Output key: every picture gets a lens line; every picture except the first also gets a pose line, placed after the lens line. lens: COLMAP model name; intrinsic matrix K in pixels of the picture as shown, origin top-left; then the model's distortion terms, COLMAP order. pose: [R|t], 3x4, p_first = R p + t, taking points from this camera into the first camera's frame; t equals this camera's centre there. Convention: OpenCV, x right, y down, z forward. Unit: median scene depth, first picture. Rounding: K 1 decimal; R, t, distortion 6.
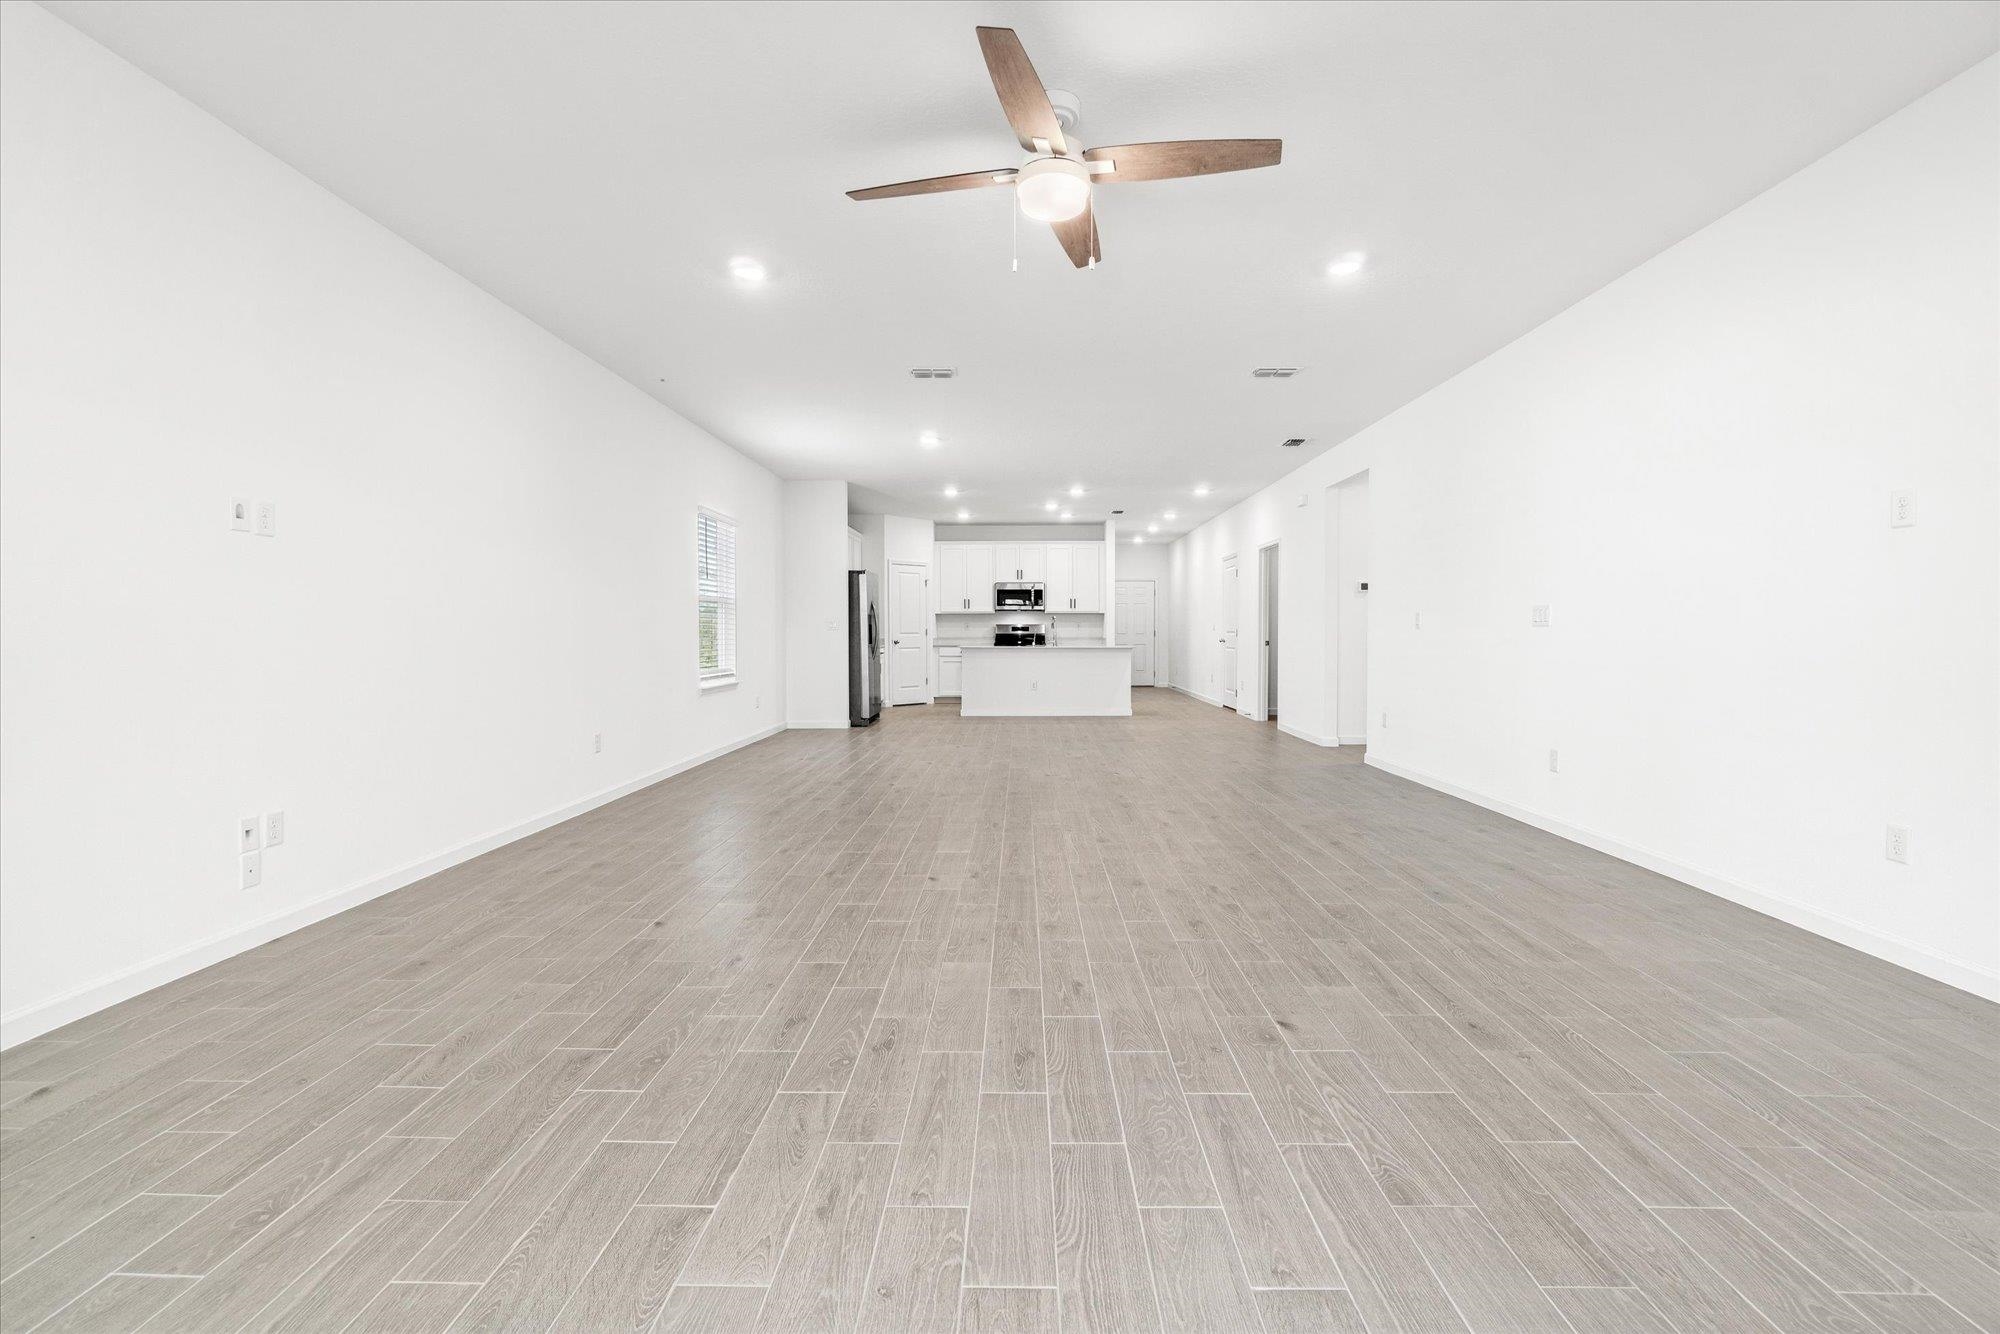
lens RADIAL K [[860.3, 0, 989.4], [0, 860.3, 661.1], [0, 0, 1]] dist [-0.001087, -0.000093]
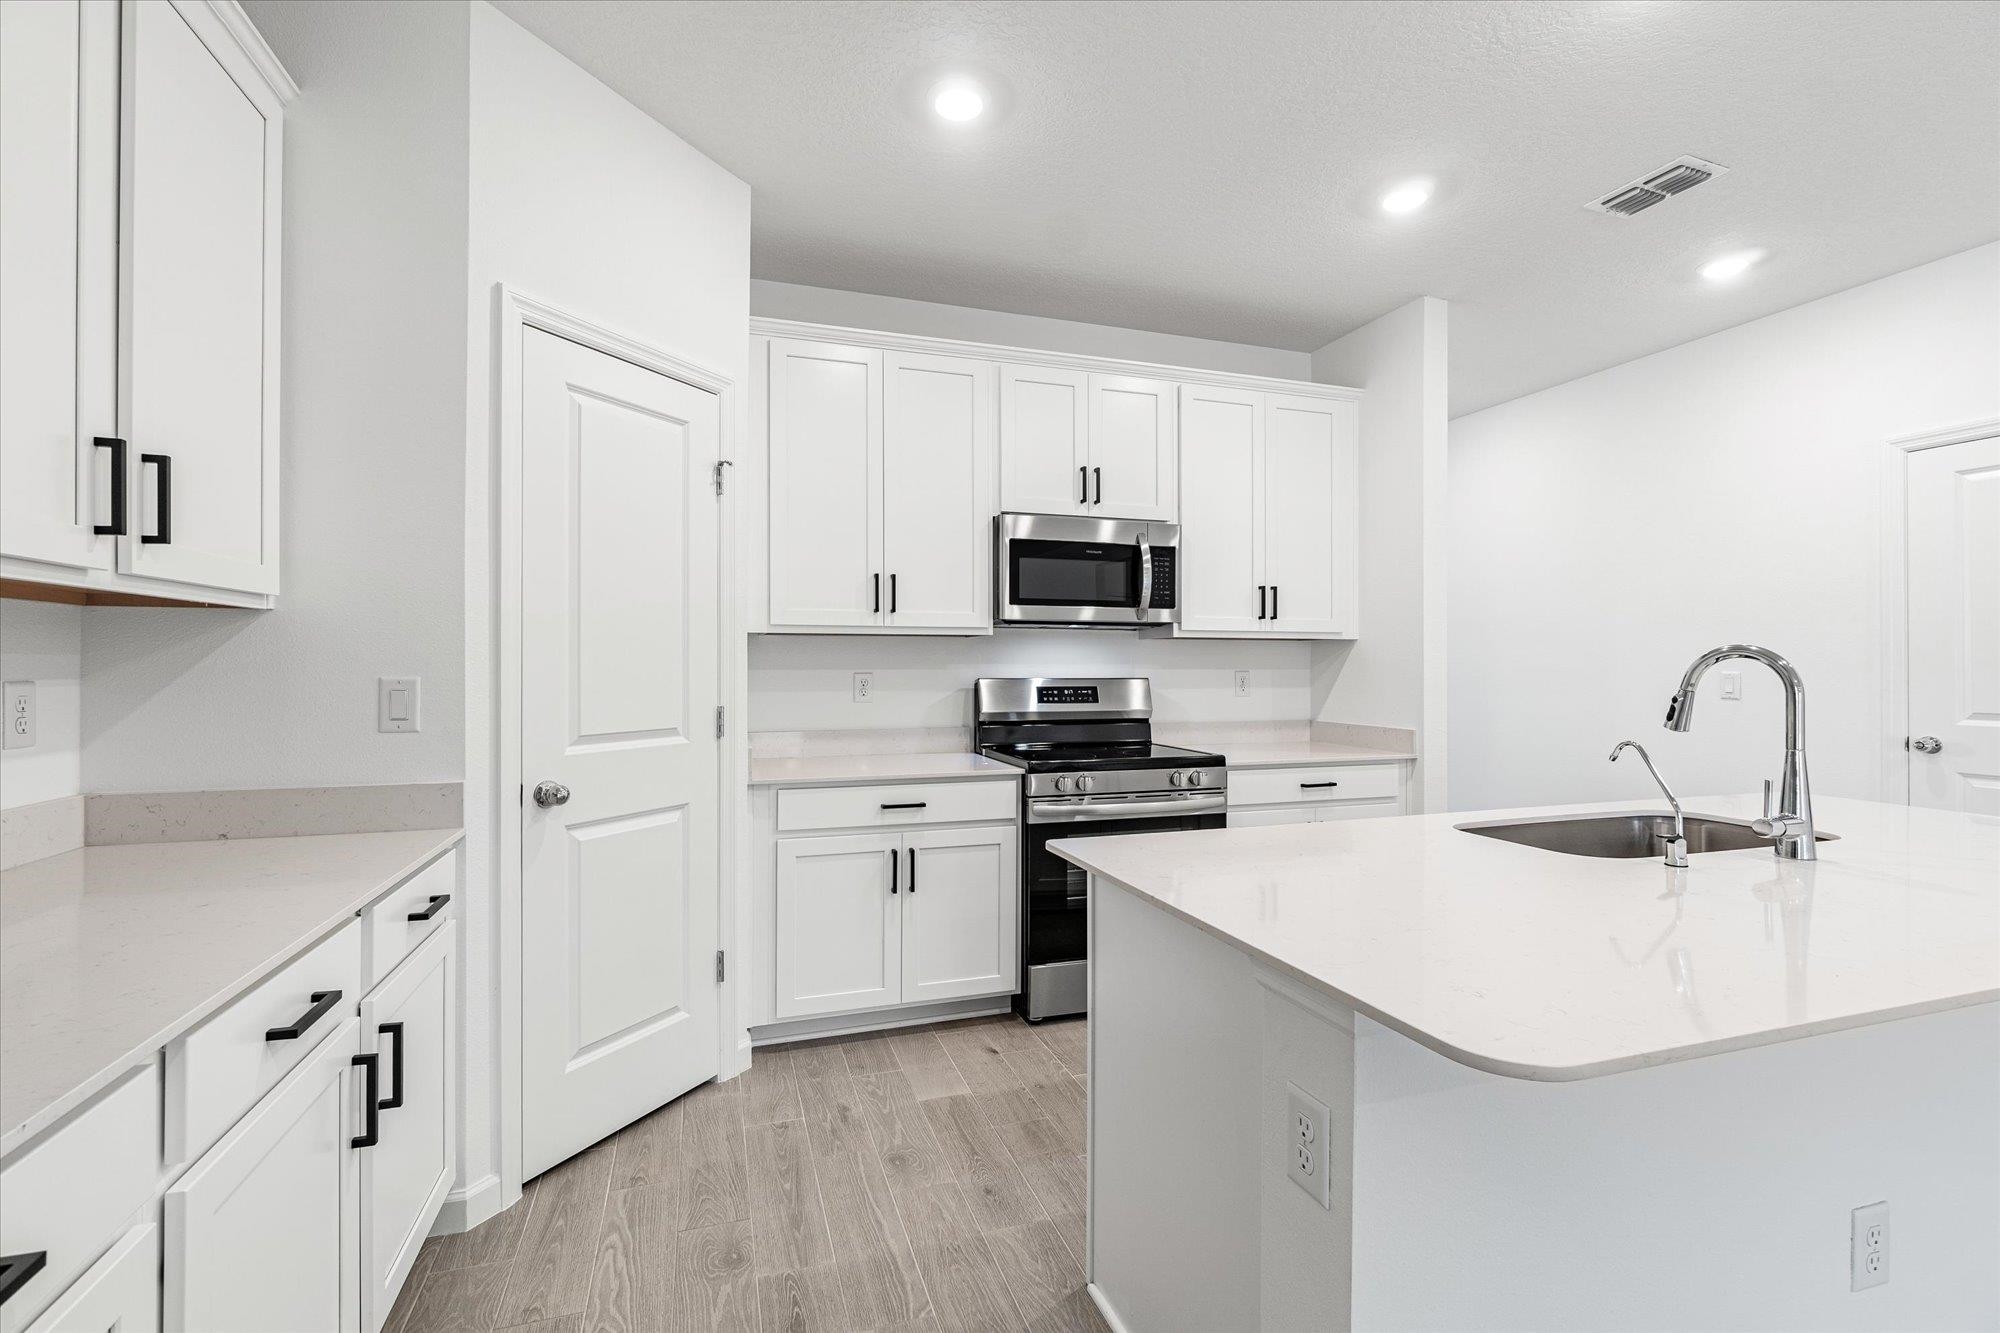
lens RADIAL K [[927.5, 0, 1012.0], [0, 927.5, 660.1], [0, 0, 1]] dist [0.003966, -0.000055]
pose [[0.933600, 0.007752, 0.358233, -0.120302], [0.003456, 0.999525, -0.030636, -0.056725], [-0.358300, 0.029840, 0.933130, 1.065082]]
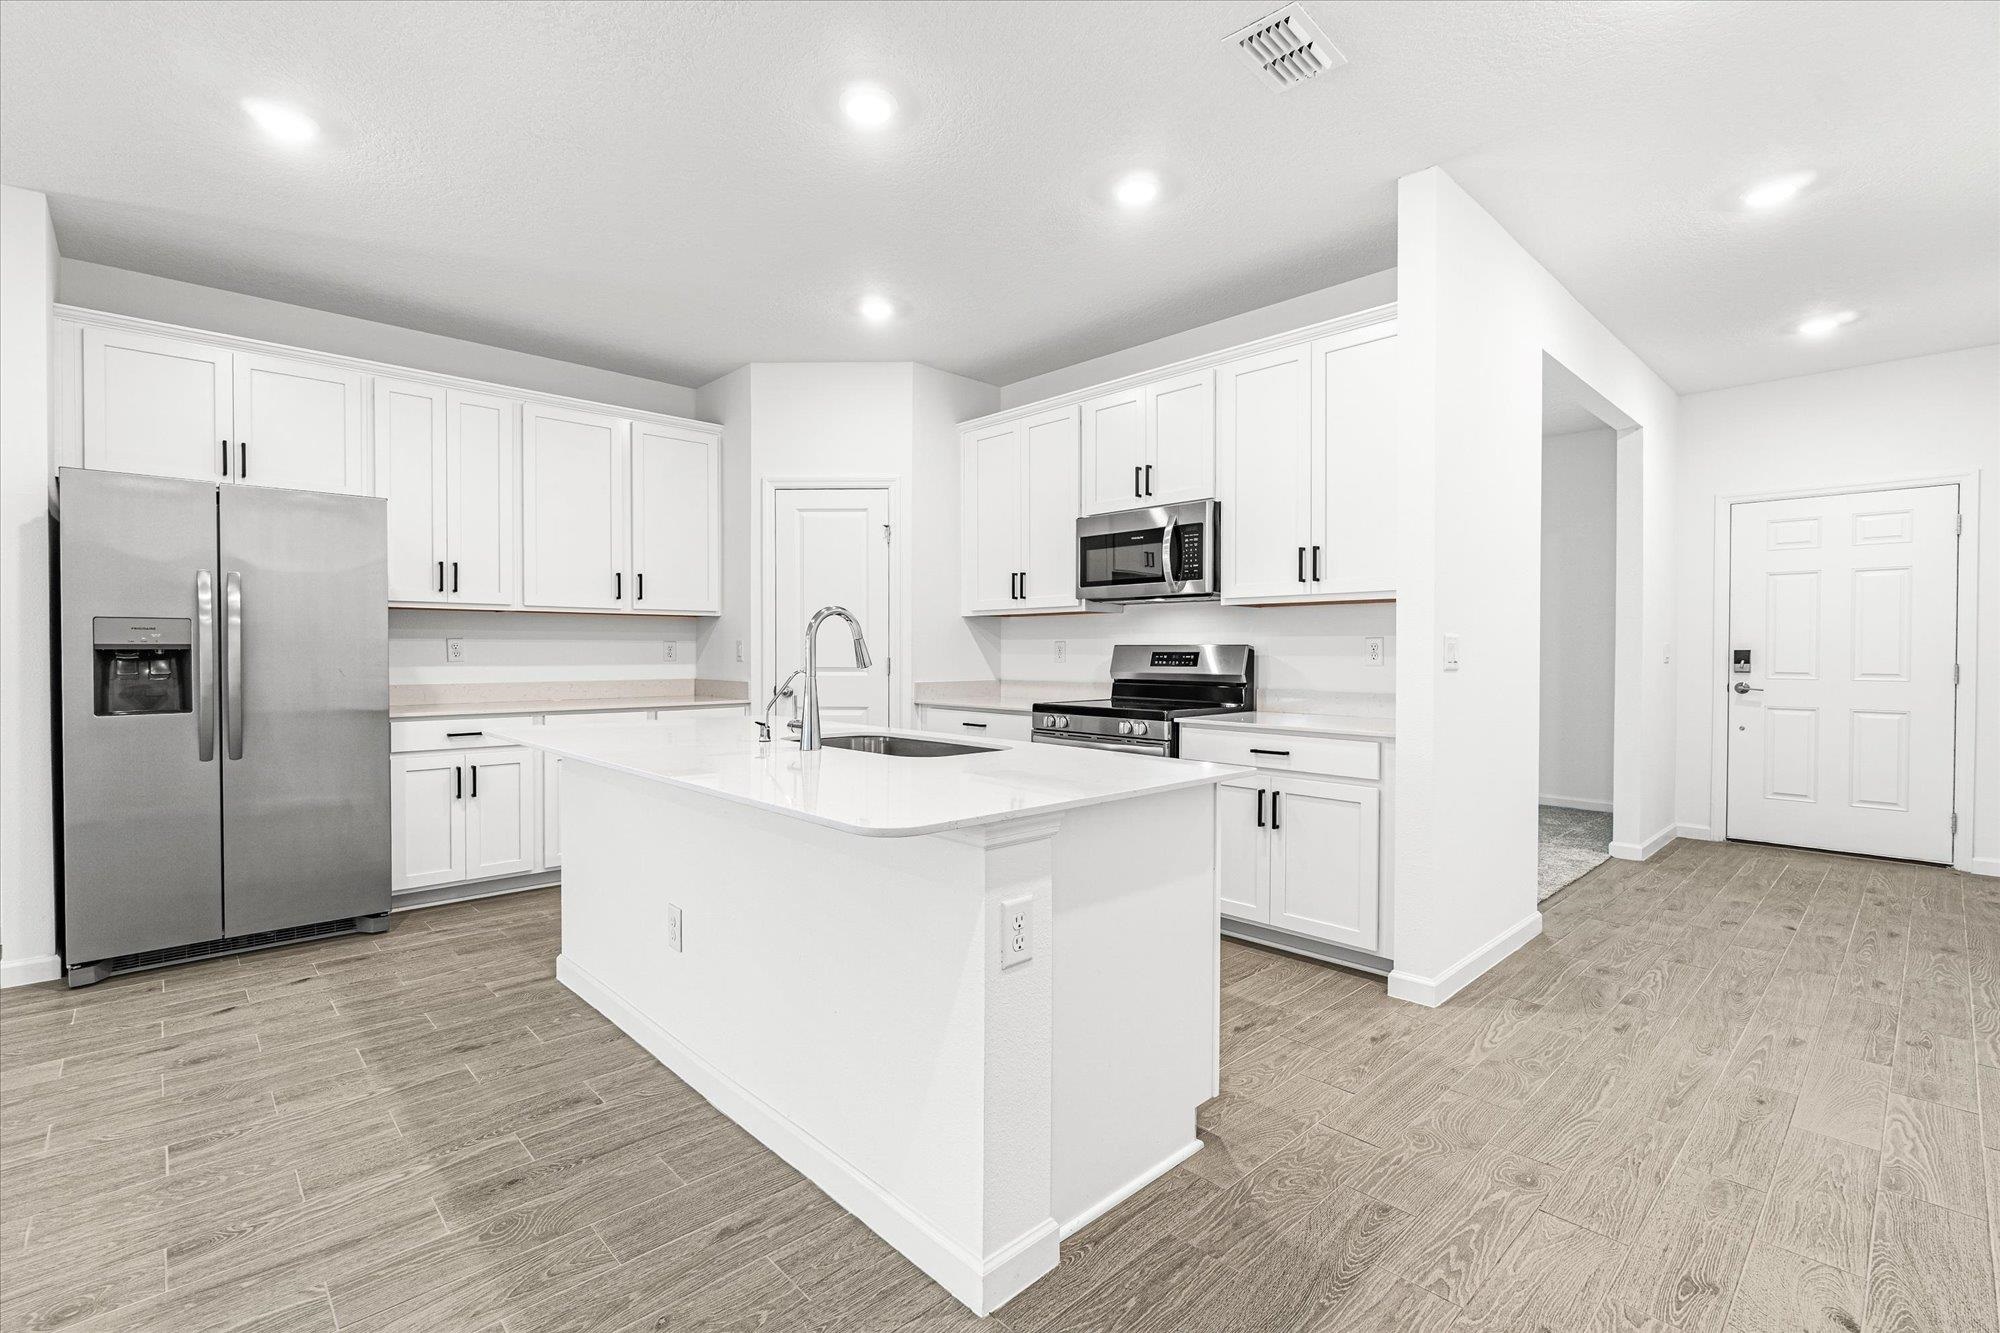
lens RADIAL K [[860.3, 0, 979.6], [0, 860.3, 670.7], [0, 0, 1]] dist [-0.001087, -0.000093]
pose [[0.706114, 0.021122, -0.707783, 0.298775], [-0.025426, 0.999667, 0.004467, -0.047269], [0.707641, 0.014841, 0.706416, 1.054419]]
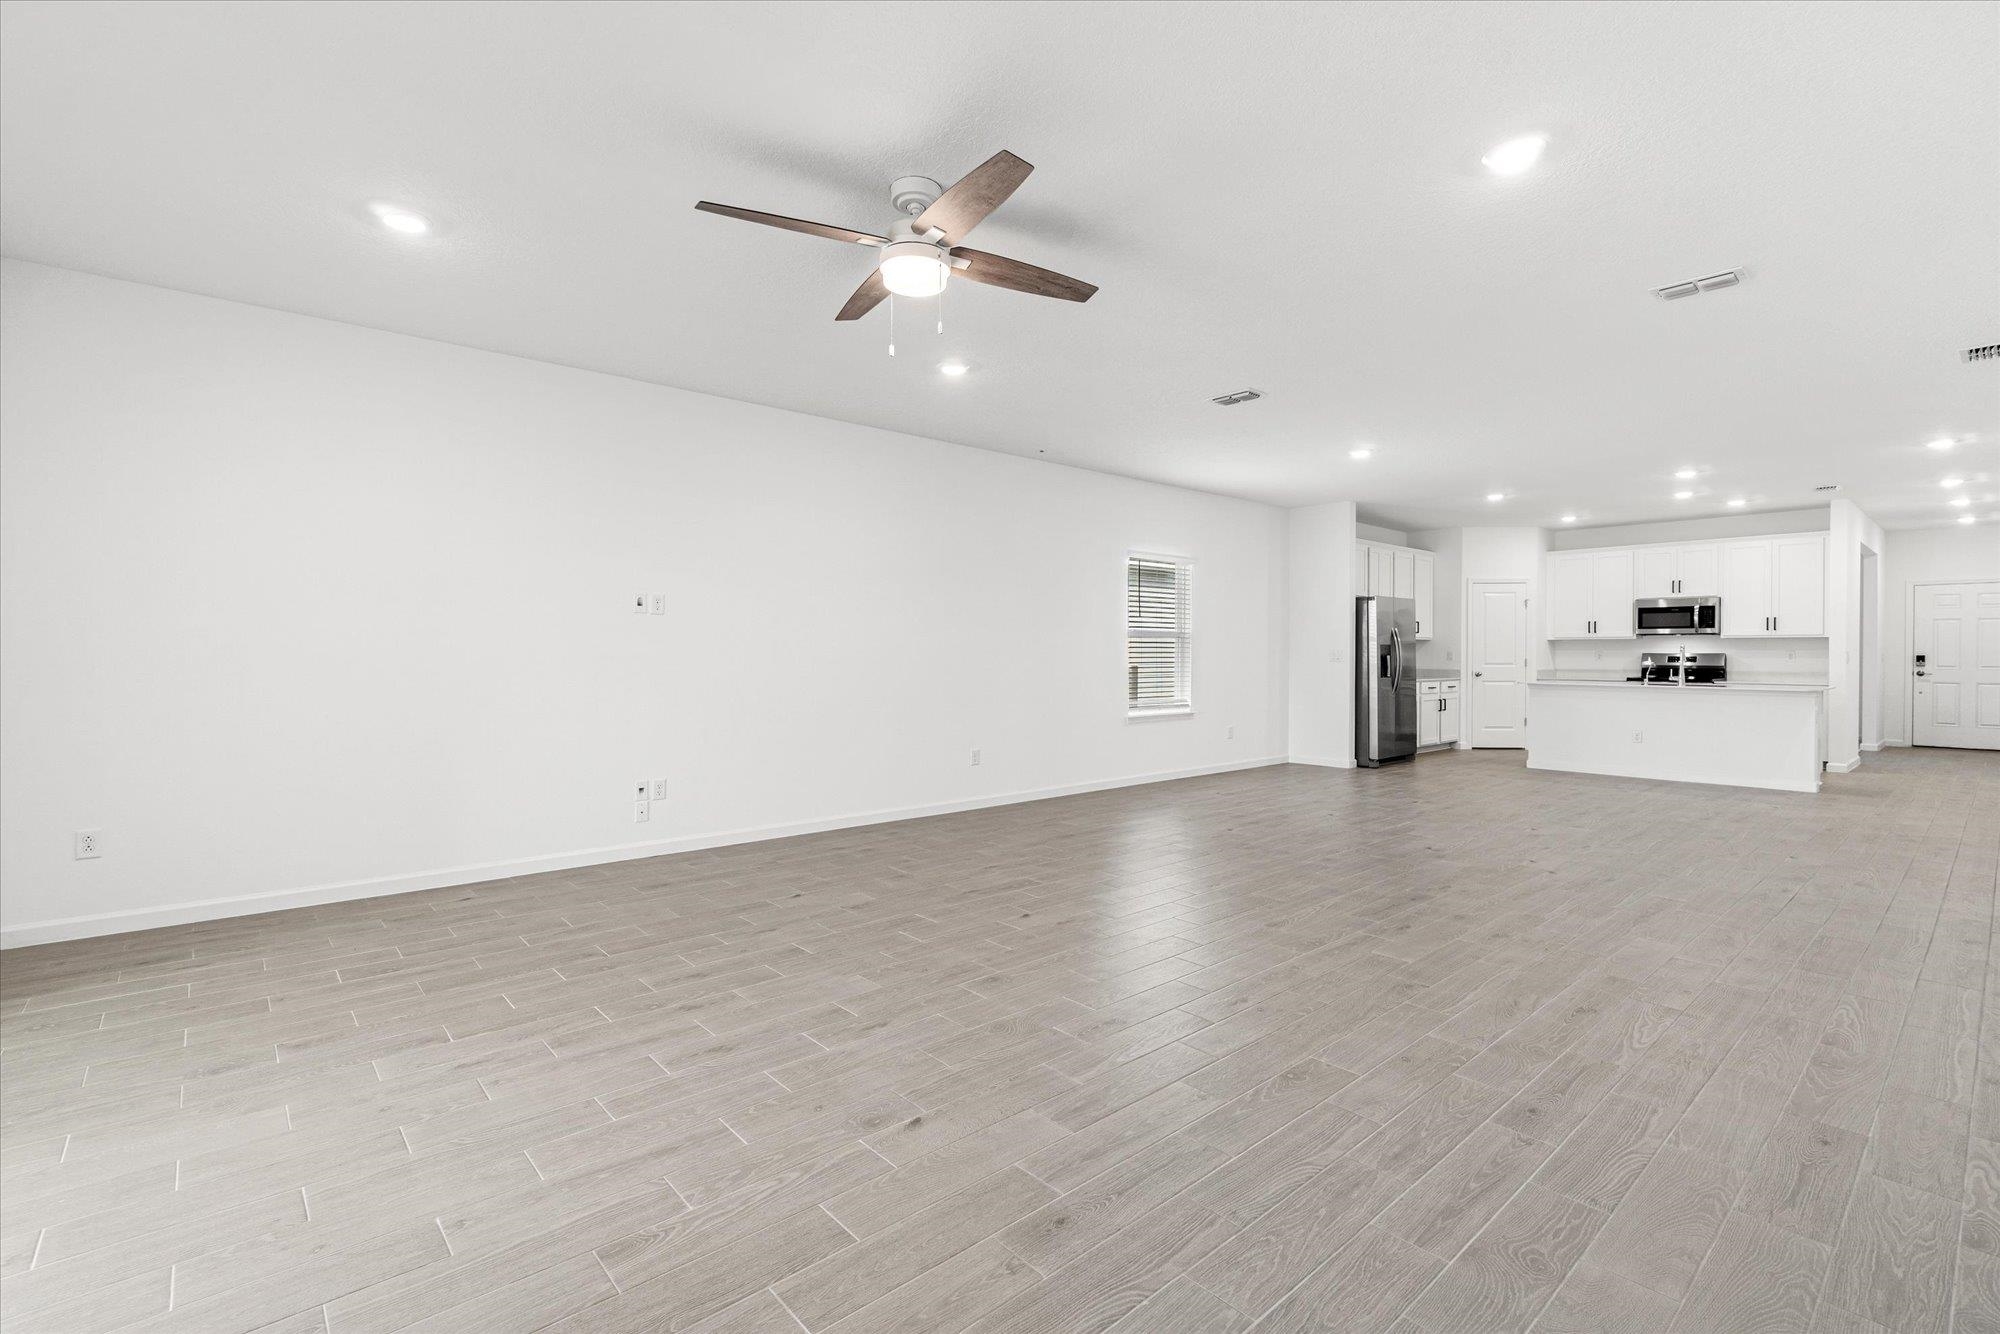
lens RADIAL K [[860.3, 0, 1002.1], [0, 860.3, 654.4], [0, 0, 1]] dist [-0.001087, -0.000093]
pose [[0.688447, 0.001902, -0.725284, 0.244859], [-0.026539, 0.999393, -0.022570, -0.013569], [0.724801, 0.034786, 0.688079, 0.094934]]
